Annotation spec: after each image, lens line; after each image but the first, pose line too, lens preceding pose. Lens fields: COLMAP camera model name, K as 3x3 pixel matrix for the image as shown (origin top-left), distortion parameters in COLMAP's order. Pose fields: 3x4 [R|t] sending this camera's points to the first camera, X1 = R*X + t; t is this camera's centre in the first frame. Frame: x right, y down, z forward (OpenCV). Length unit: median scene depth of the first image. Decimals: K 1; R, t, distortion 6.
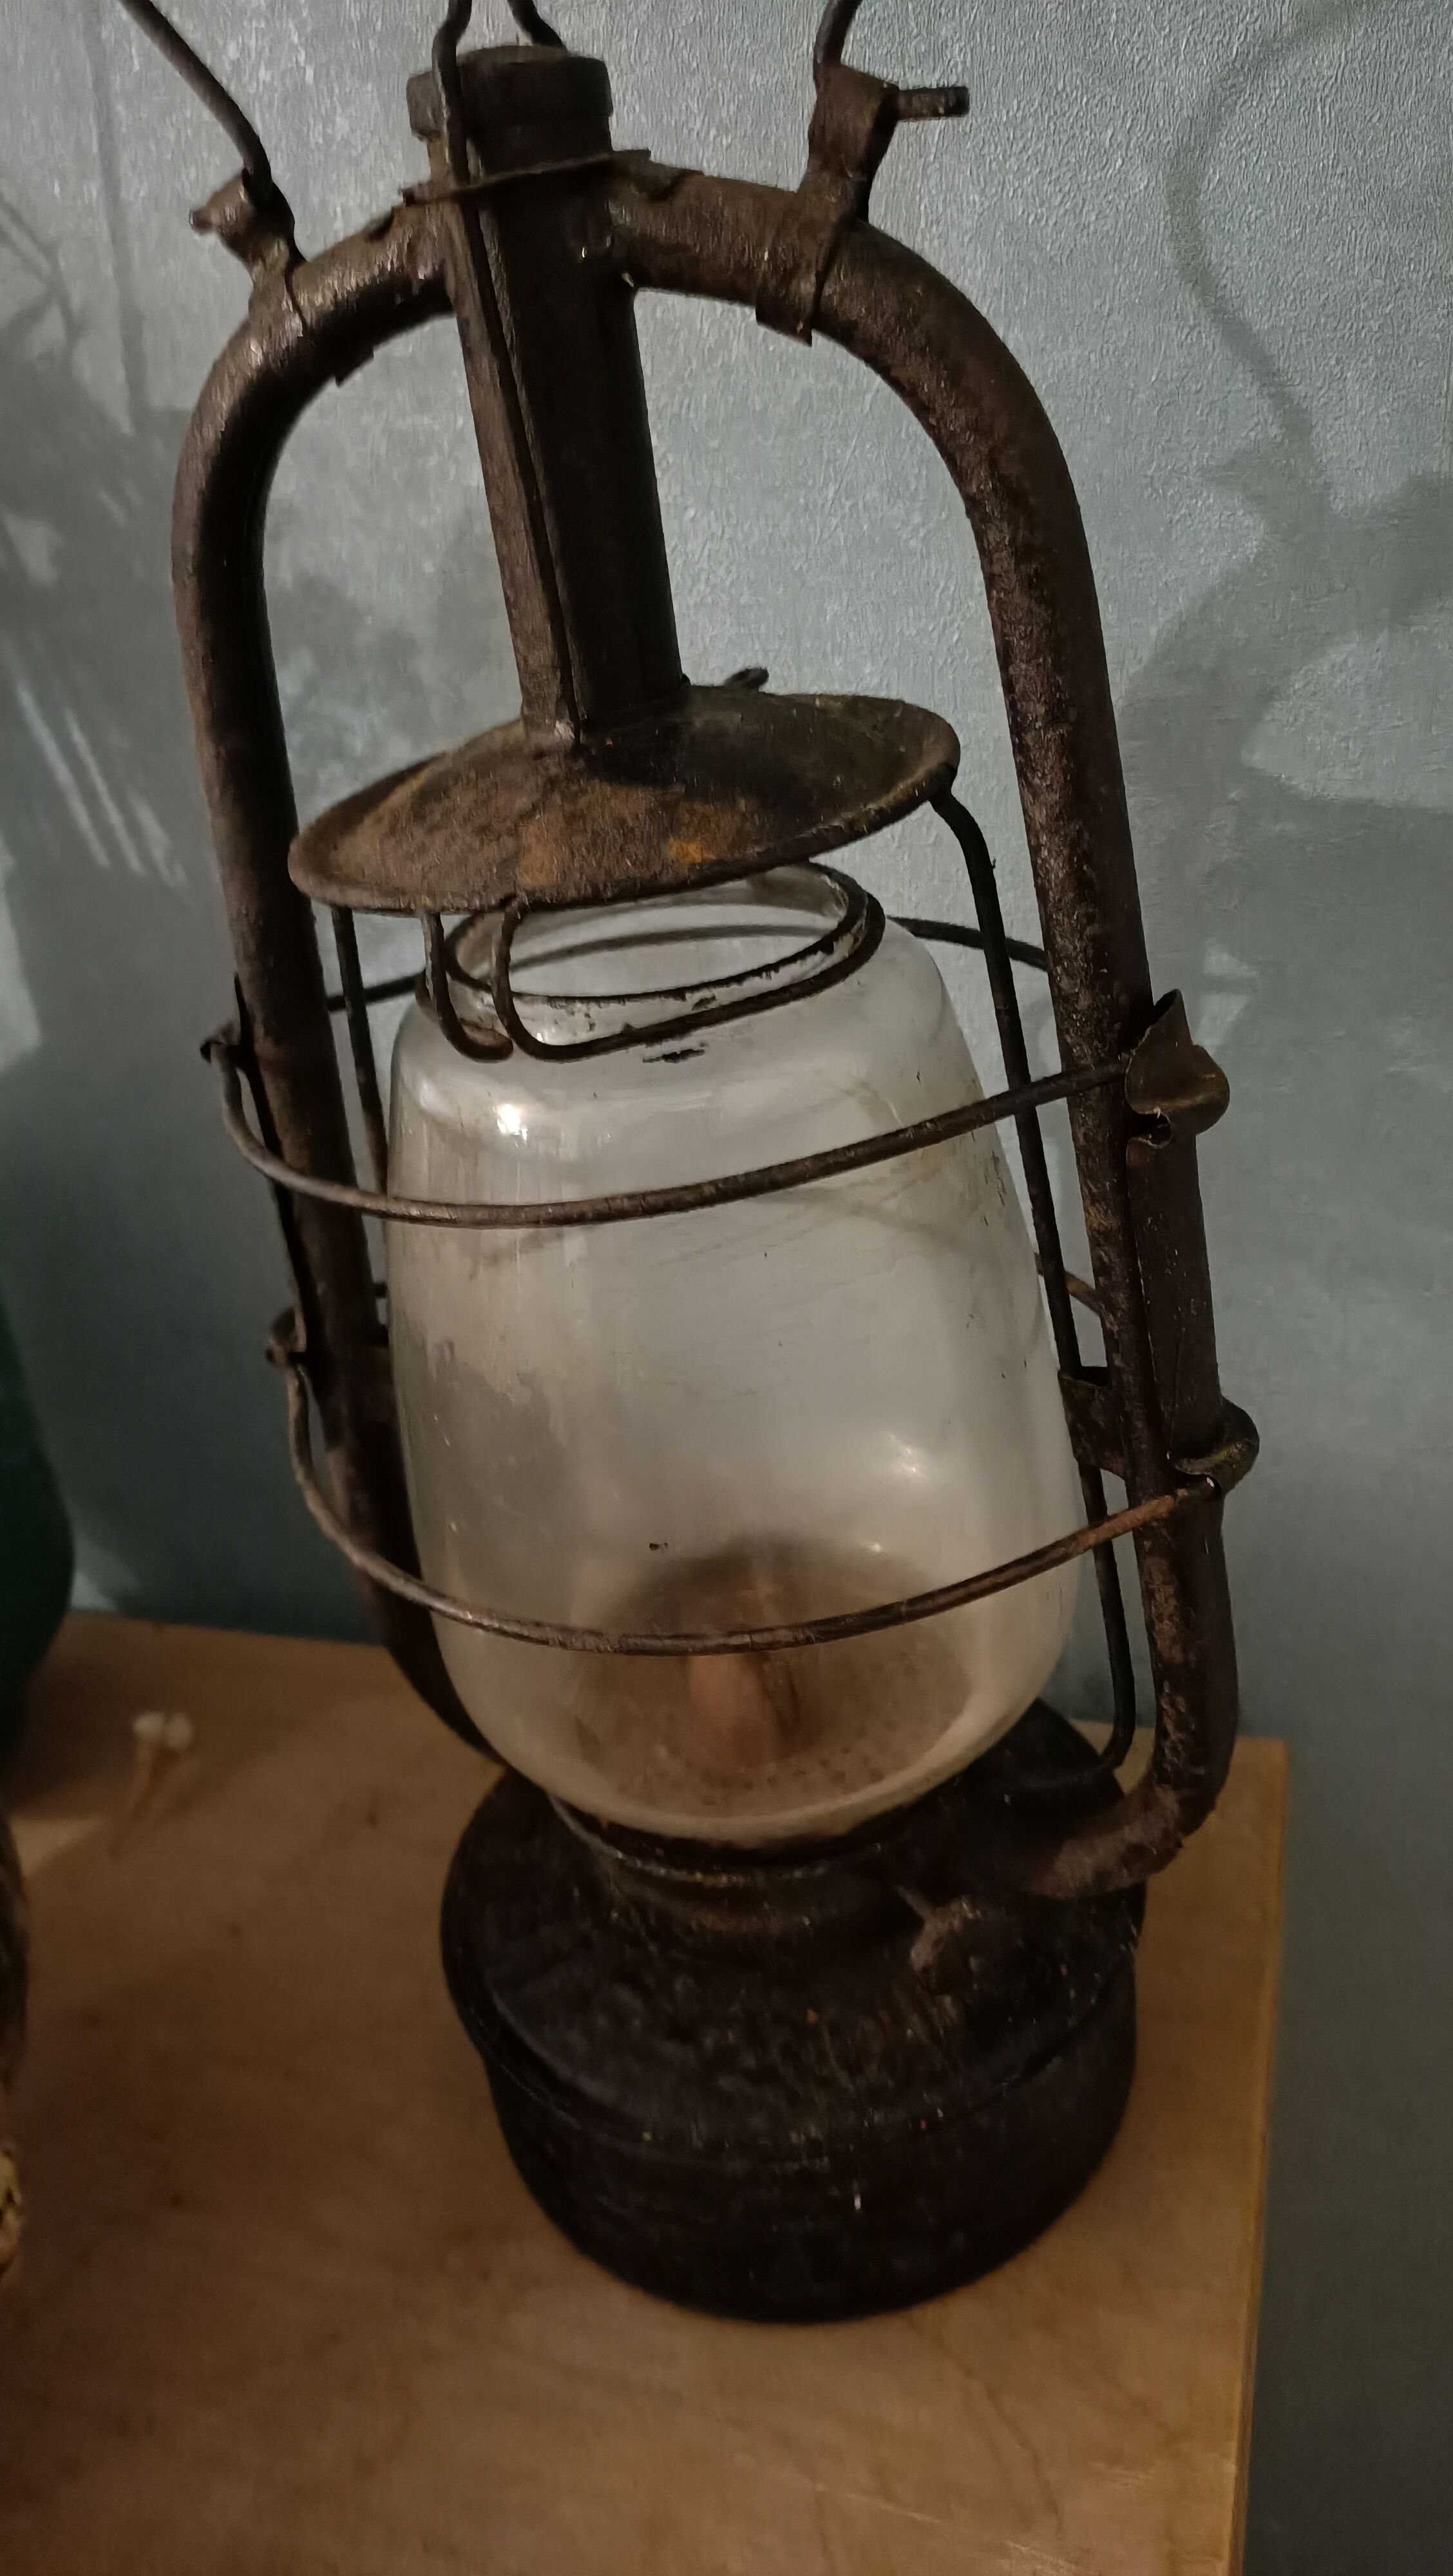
lens RADIAL K [[2020.8, 0, 729.6], [0, 2020.8, 1285.3], [0, 0, 1]] dist [0.030383, -0.025538]
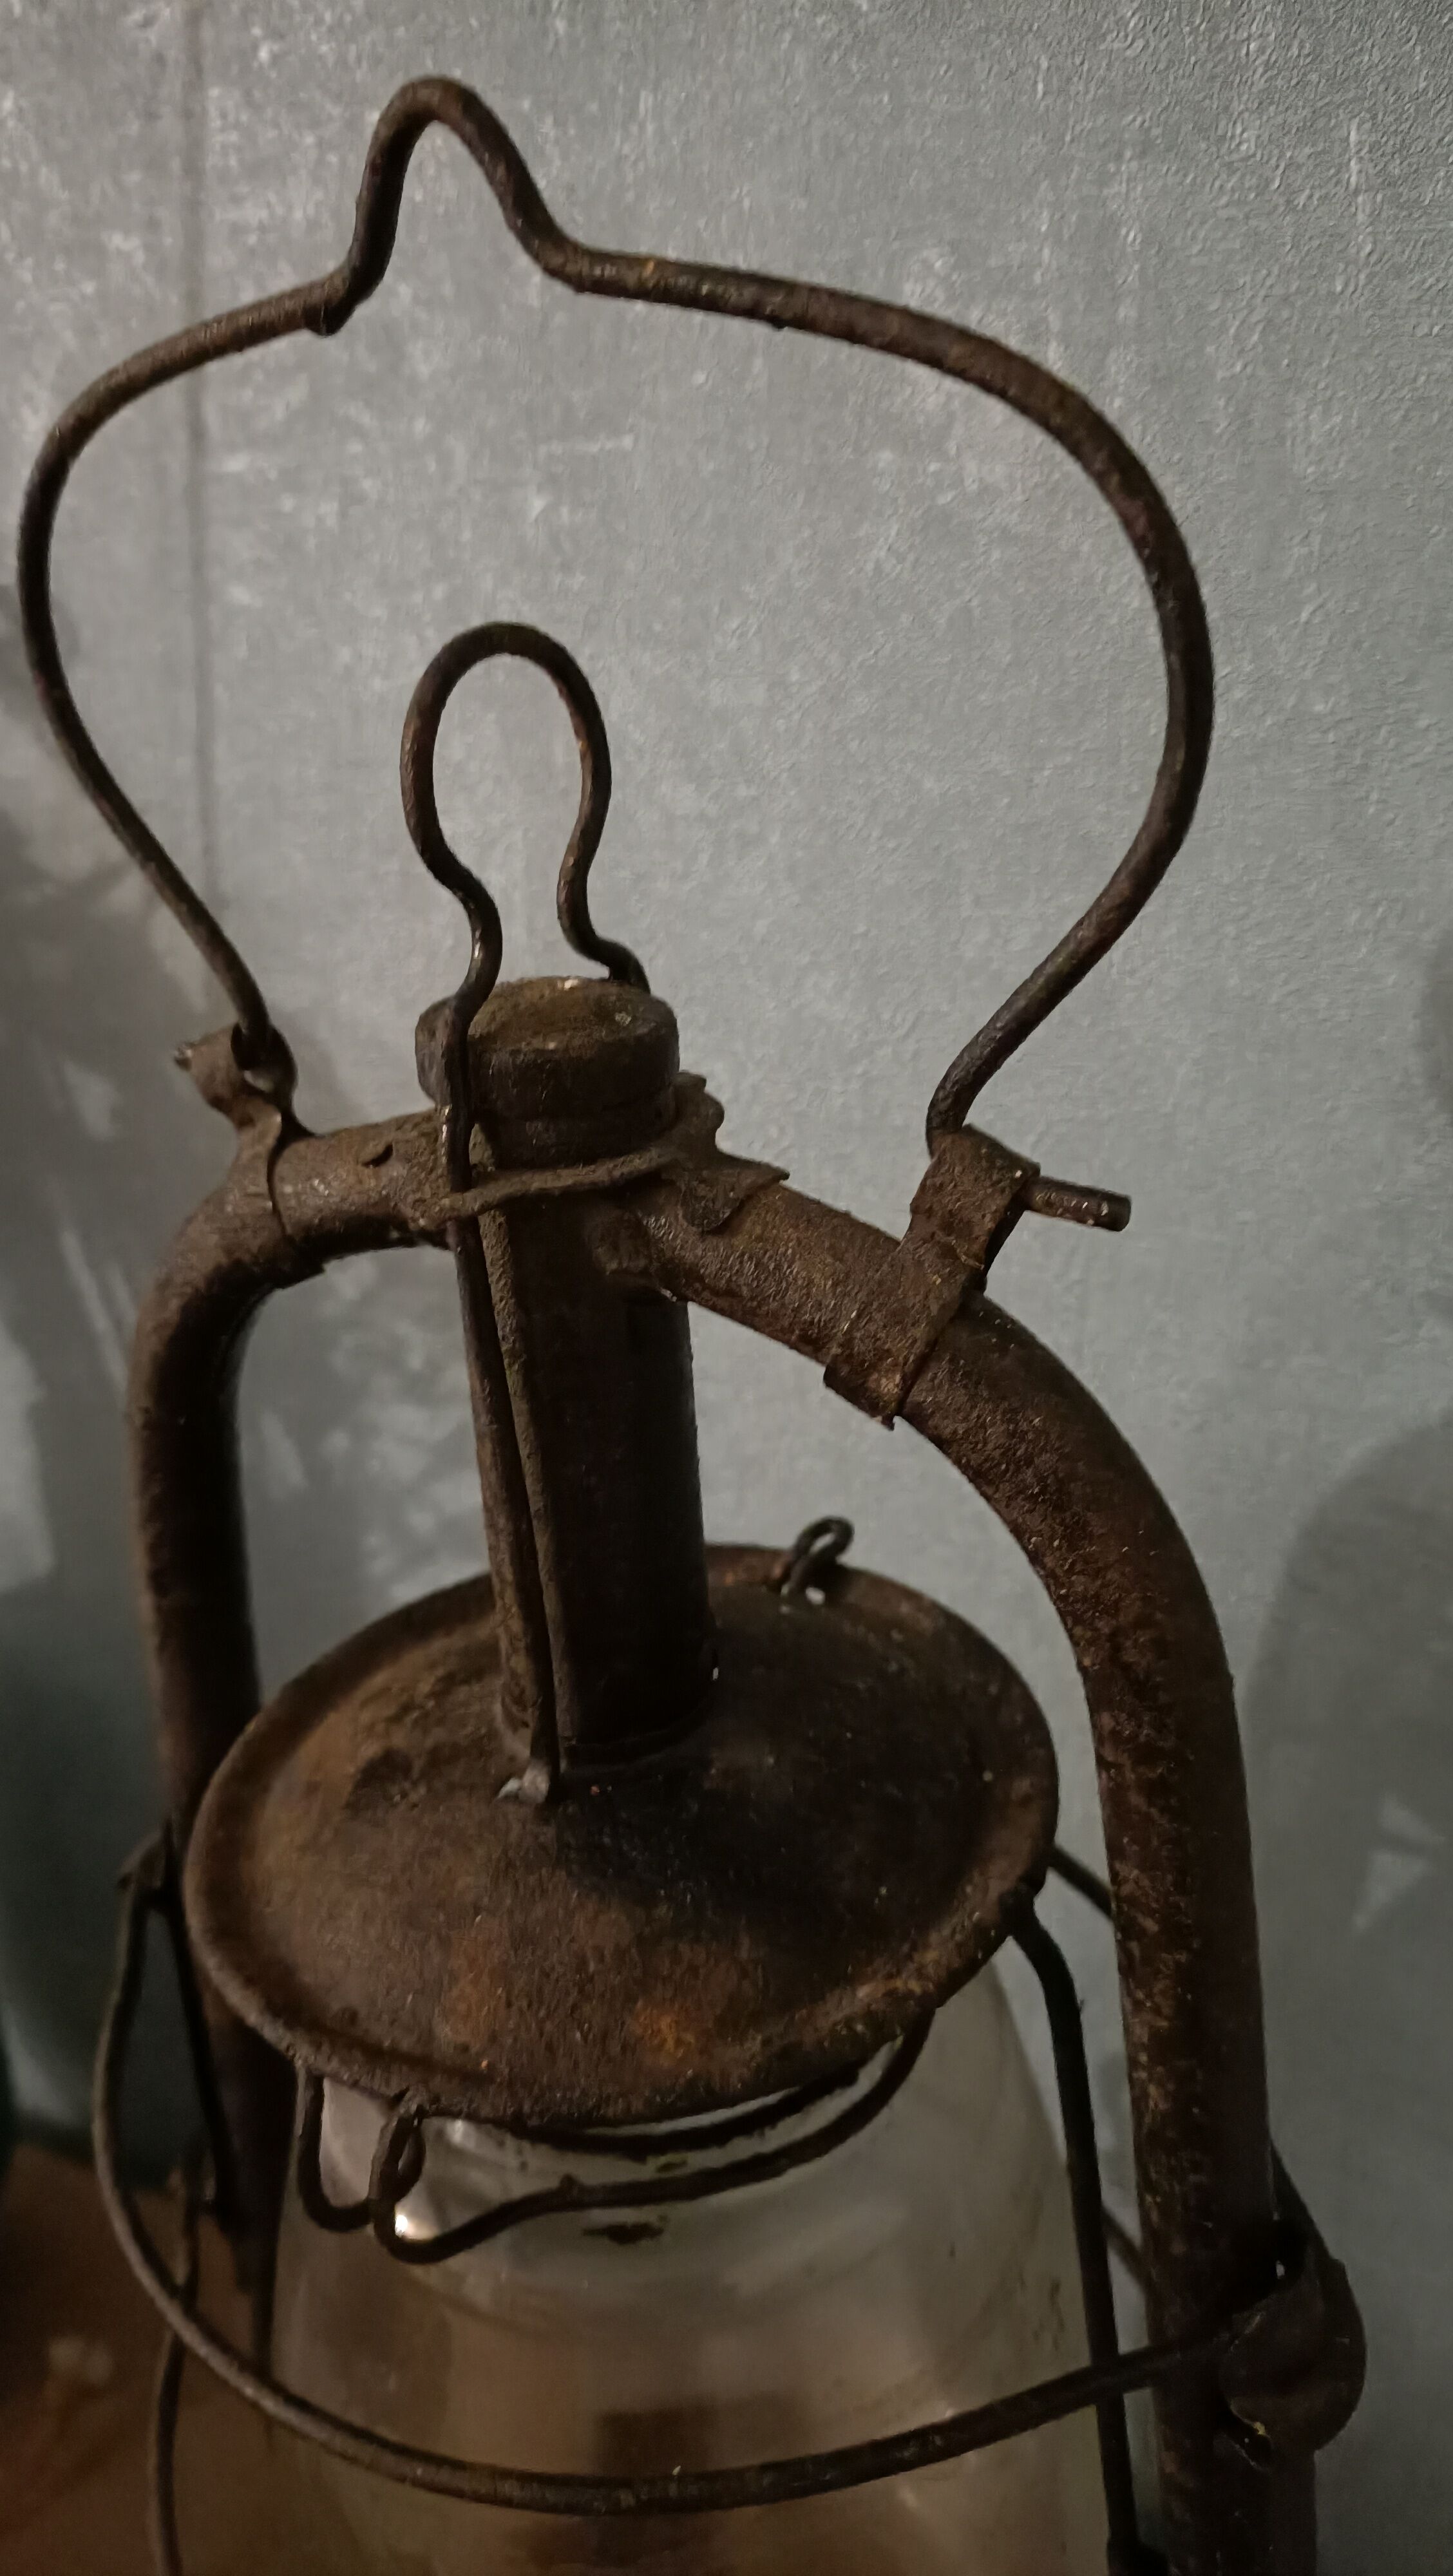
lens RADIAL K [[2020.8, 0, 722.6], [0, 2020.8, 1277.3], [0, 0, 1]] dist [0.030383, -0.025538]
pose [[0.988337, 0.119426, -0.094484, 0.031462], [-0.124199, 0.991175, -0.046340, -0.357239], [0.088116, 0.057534, 0.994447, 0.186028]]
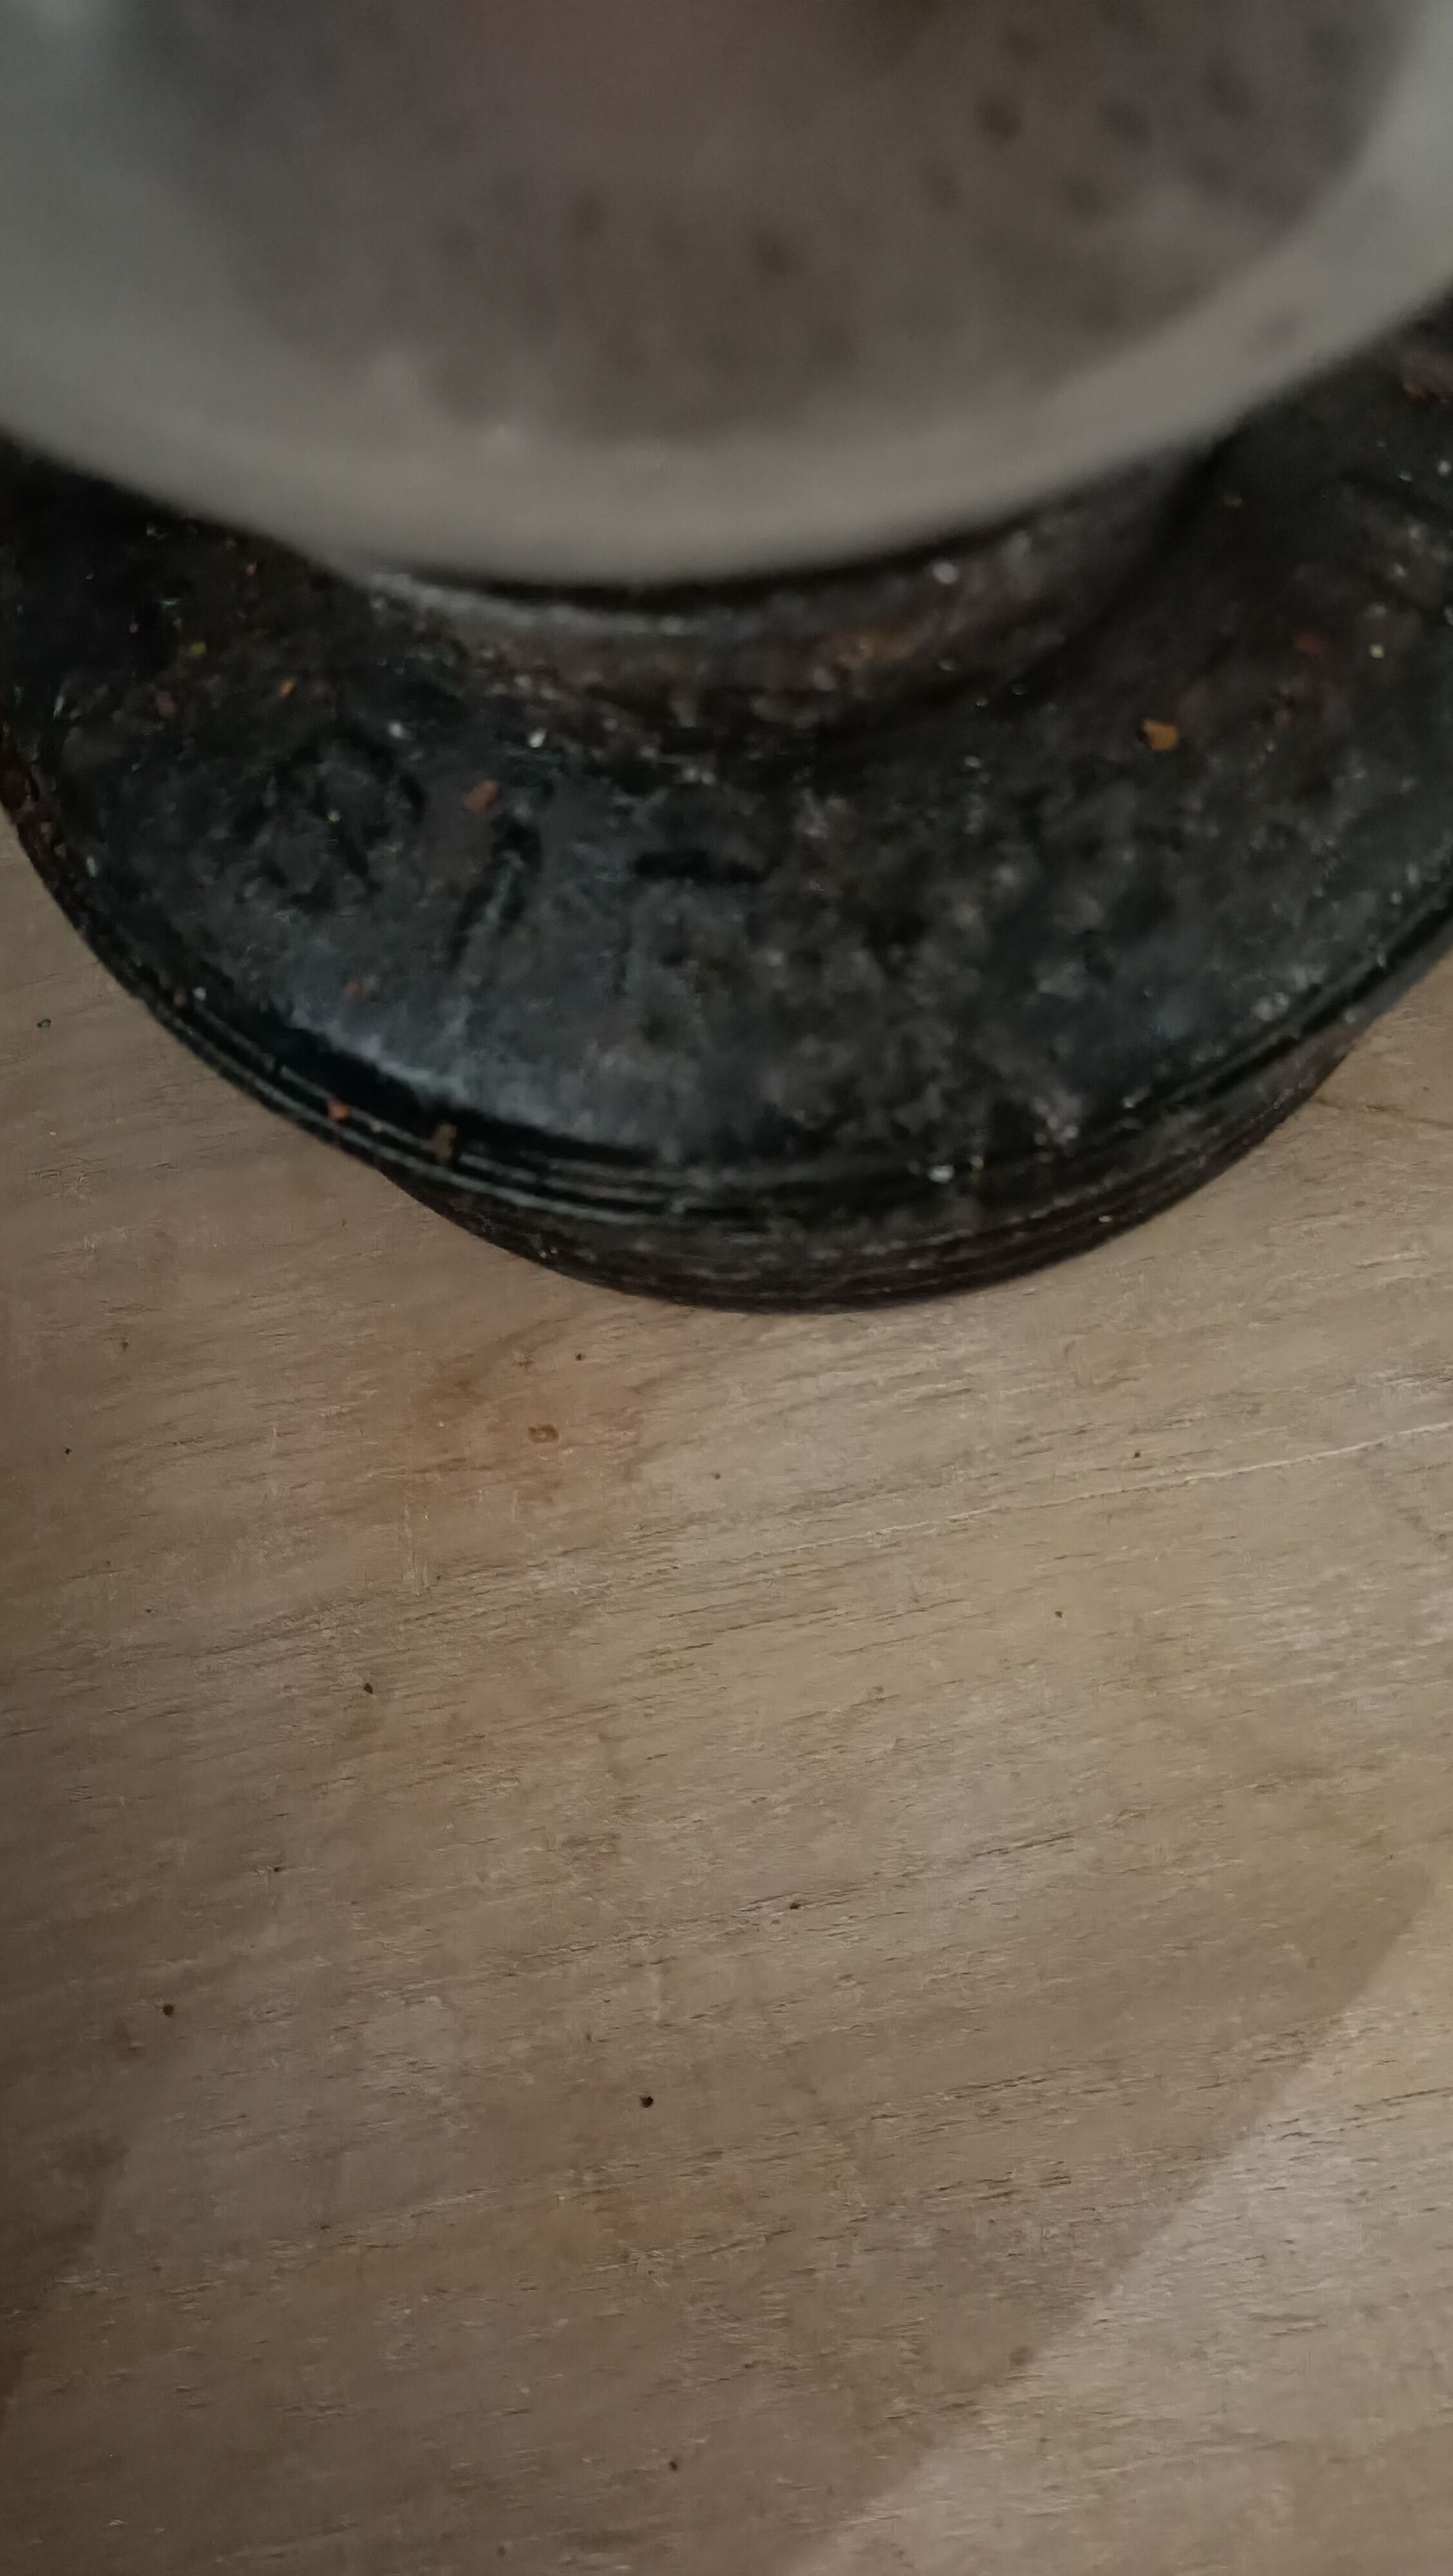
lens RADIAL K [[2020.8, 0, 701.1], [0, 2020.8, 1298.6], [0, 0, 1]] dist [0.030383, -0.025538]
pose [[0.834156, -0.534056, 0.137721, -0.157032], [0.277828, 0.622599, 0.731561, 0.114156], [-0.476440, -0.571974, 0.667721, 0.736962]]
